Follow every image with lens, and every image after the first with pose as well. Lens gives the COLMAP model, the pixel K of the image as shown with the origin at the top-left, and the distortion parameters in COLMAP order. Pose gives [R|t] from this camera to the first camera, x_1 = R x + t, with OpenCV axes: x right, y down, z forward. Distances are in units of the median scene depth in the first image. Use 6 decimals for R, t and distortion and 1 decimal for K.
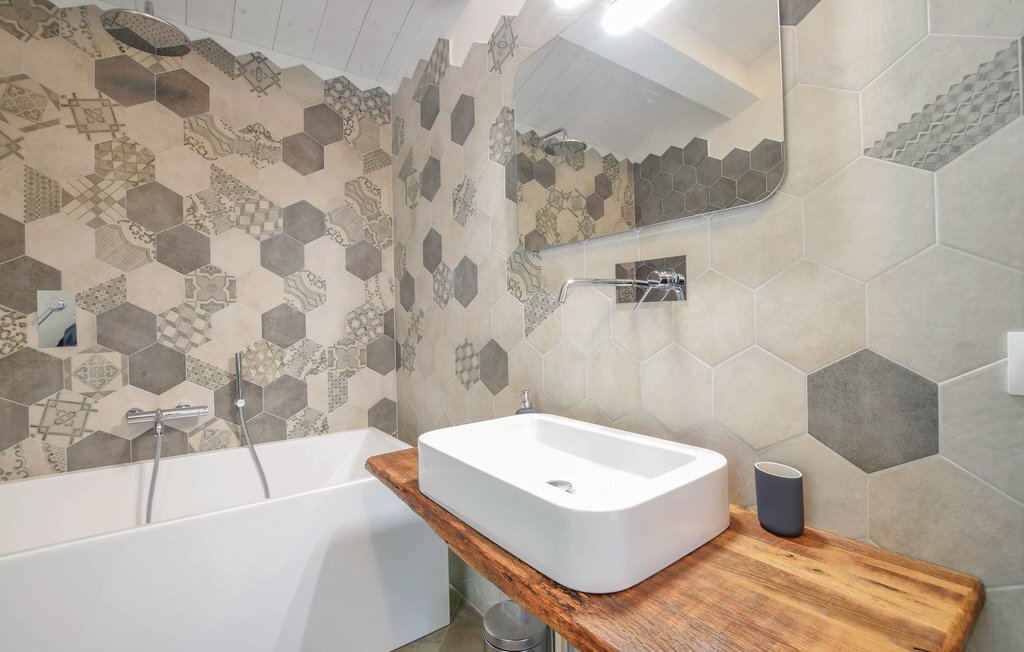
lens RADIAL K [[455.9, 0, 515.6], [0, 455.9, 322.9], [0, 0, 1]] dist [-0.039311, 0.008762]
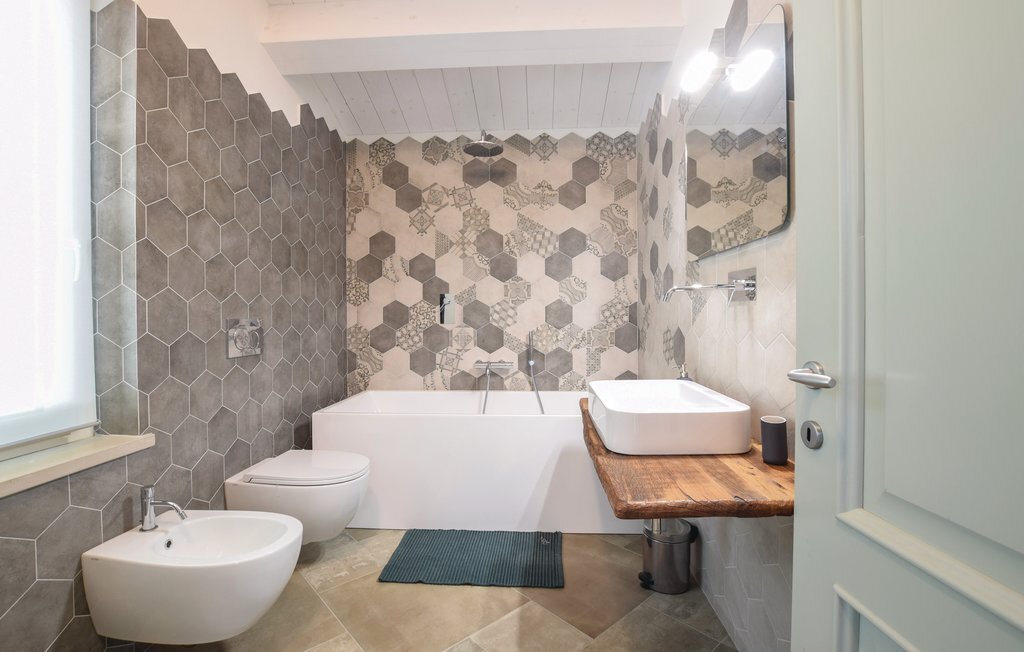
lens RADIAL K [[455.9, 0, 515.6], [0, 455.9, 322.9], [0, 0, 1]] dist [-0.039311, 0.008762]
pose [[0.770812, 0.026364, -0.636517, 0.356312], [-0.011558, 0.999558, 0.027405, -0.005226], [0.636958, -0.013767, 0.770776, -0.264073]]
